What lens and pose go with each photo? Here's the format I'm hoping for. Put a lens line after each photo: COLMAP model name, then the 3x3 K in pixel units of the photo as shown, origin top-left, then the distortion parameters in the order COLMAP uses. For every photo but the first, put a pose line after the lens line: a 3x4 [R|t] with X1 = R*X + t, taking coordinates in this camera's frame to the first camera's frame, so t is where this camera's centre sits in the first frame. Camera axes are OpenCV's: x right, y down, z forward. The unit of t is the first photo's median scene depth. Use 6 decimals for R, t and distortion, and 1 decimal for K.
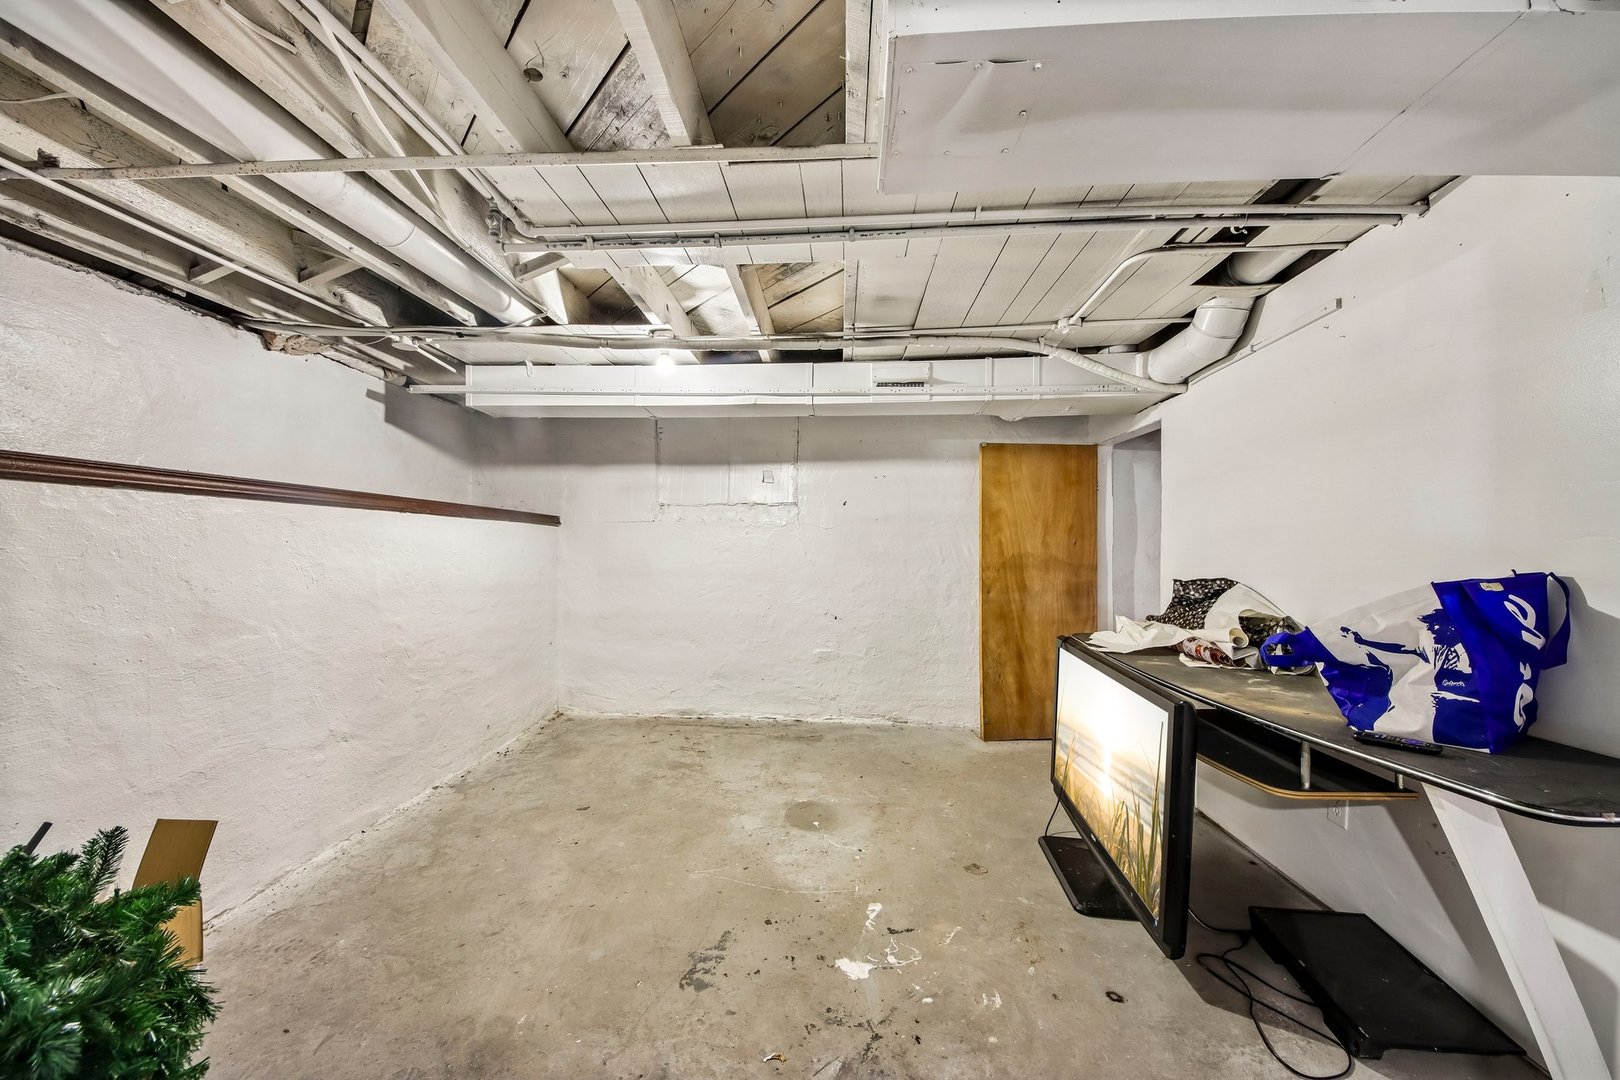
lens RADIAL K [[599.1, 0, 797.4], [0, 599.1, 543.8], [0, 0, 1]] dist [0.005734, -0.008025]
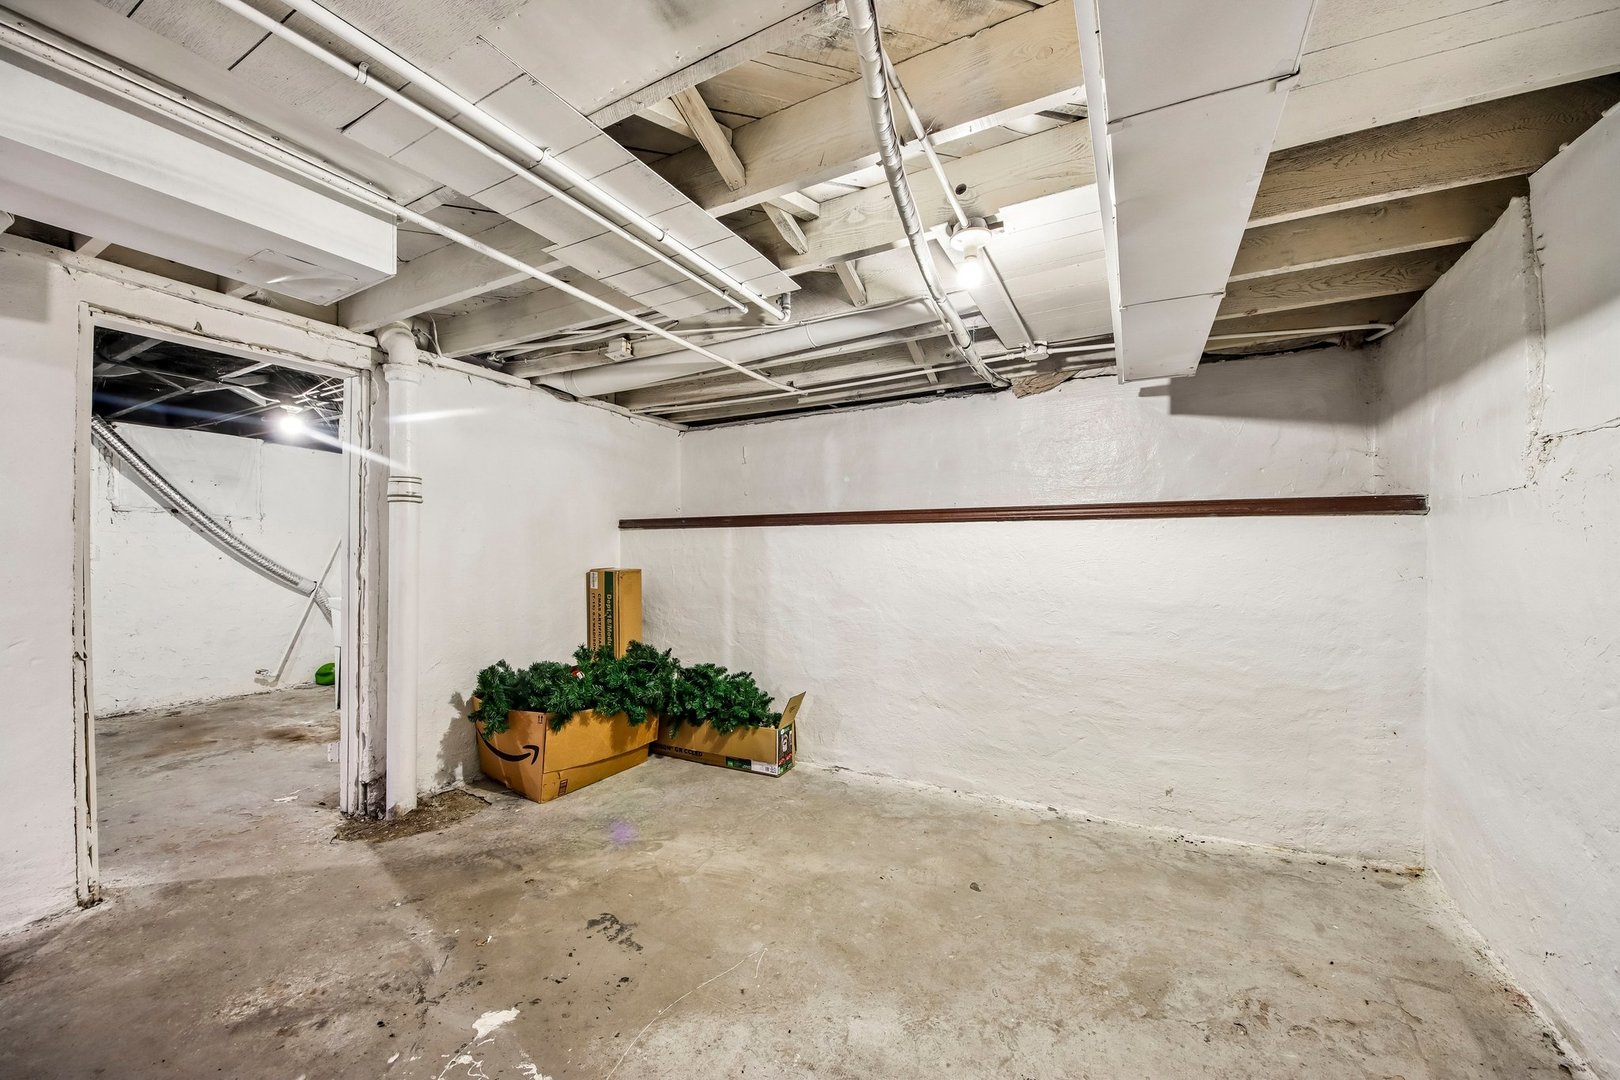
lens RADIAL K [[599.1, 0, 803.3], [0, 599.1, 538.9], [0, 0, 1]] dist [0.005734, -0.008025]
pose [[-0.405110, -0.019679, -0.914056, 0.469213], [0.003481, 0.999728, -0.023066, 0.002583], [0.914262, -0.012526, -0.404931, 1.134419]]
